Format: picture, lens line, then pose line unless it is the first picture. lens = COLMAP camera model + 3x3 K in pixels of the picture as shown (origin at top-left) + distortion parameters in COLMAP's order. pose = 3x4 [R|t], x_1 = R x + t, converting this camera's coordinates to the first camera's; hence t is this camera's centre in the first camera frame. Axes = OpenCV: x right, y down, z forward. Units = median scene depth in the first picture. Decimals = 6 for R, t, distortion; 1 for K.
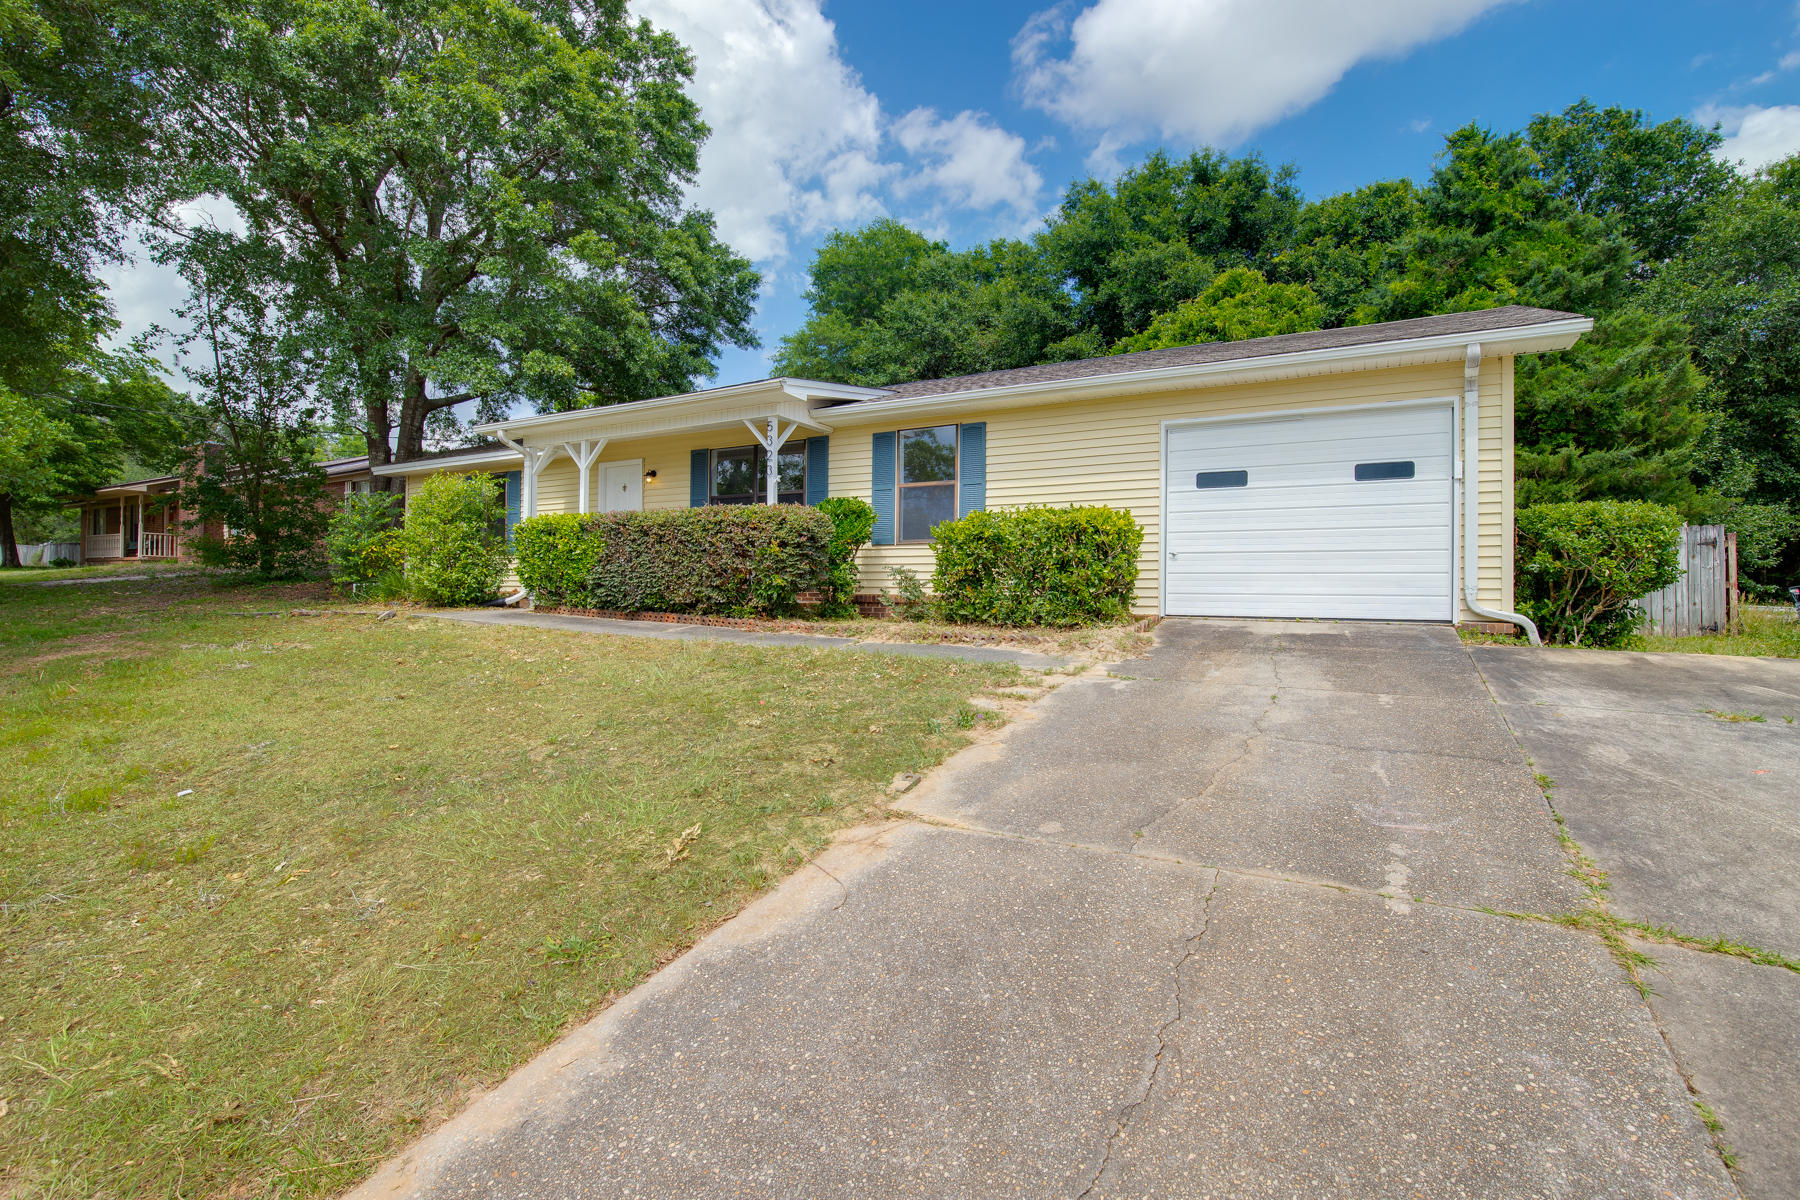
lens RADIAL K [[826.5, 0, 904.9], [0, 826.5, 588.2], [0, 0, 1]] dist [-0.037404, 0.007906]
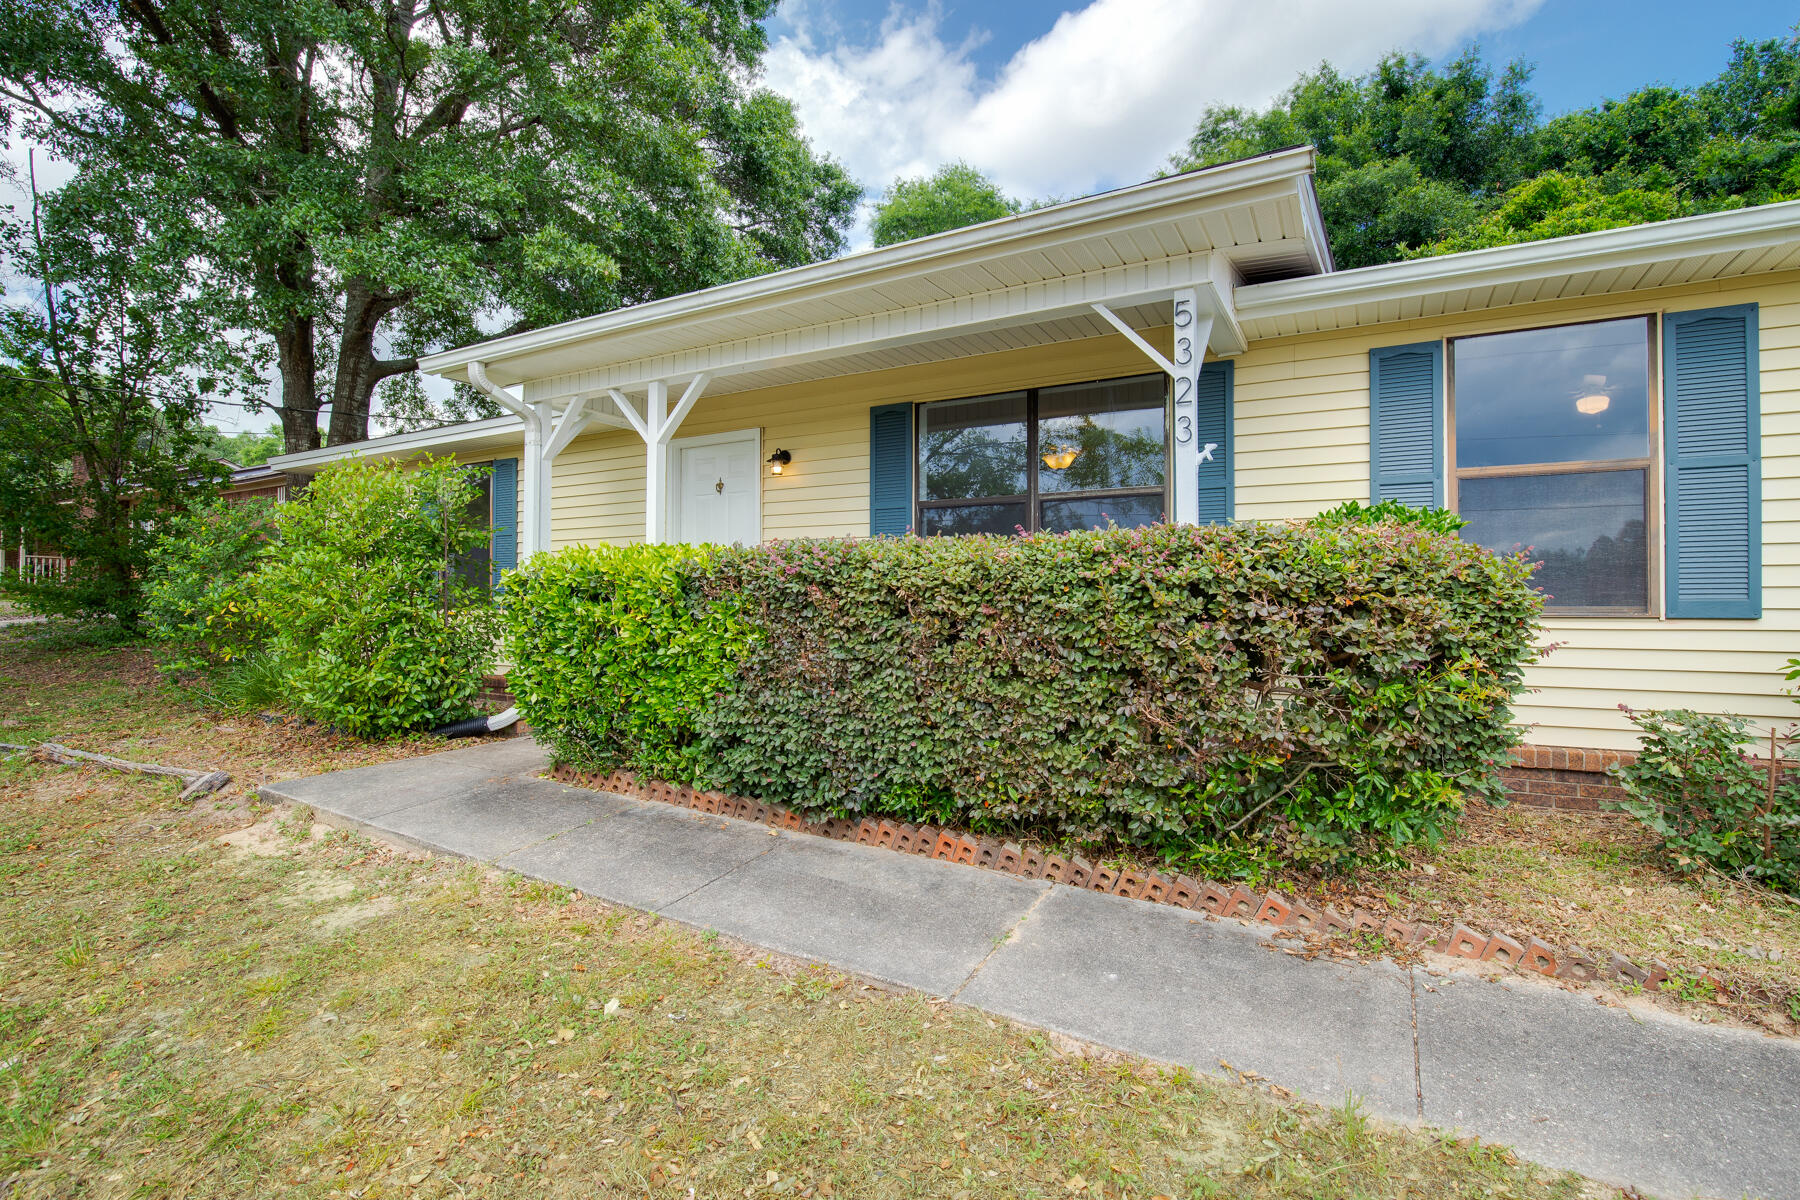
lens RADIAL K [[801.2, 0, 903.1], [0, 801.2, 588.3], [0, 0, 1]] dist [-0.029325, -0.000011]
pose [[0.999854, -0.008515, 0.014792, -0.245658], [0.008577, 0.999955, -0.004147, -0.057236], [-0.014756, 0.004273, 0.999882, 0.520295]]
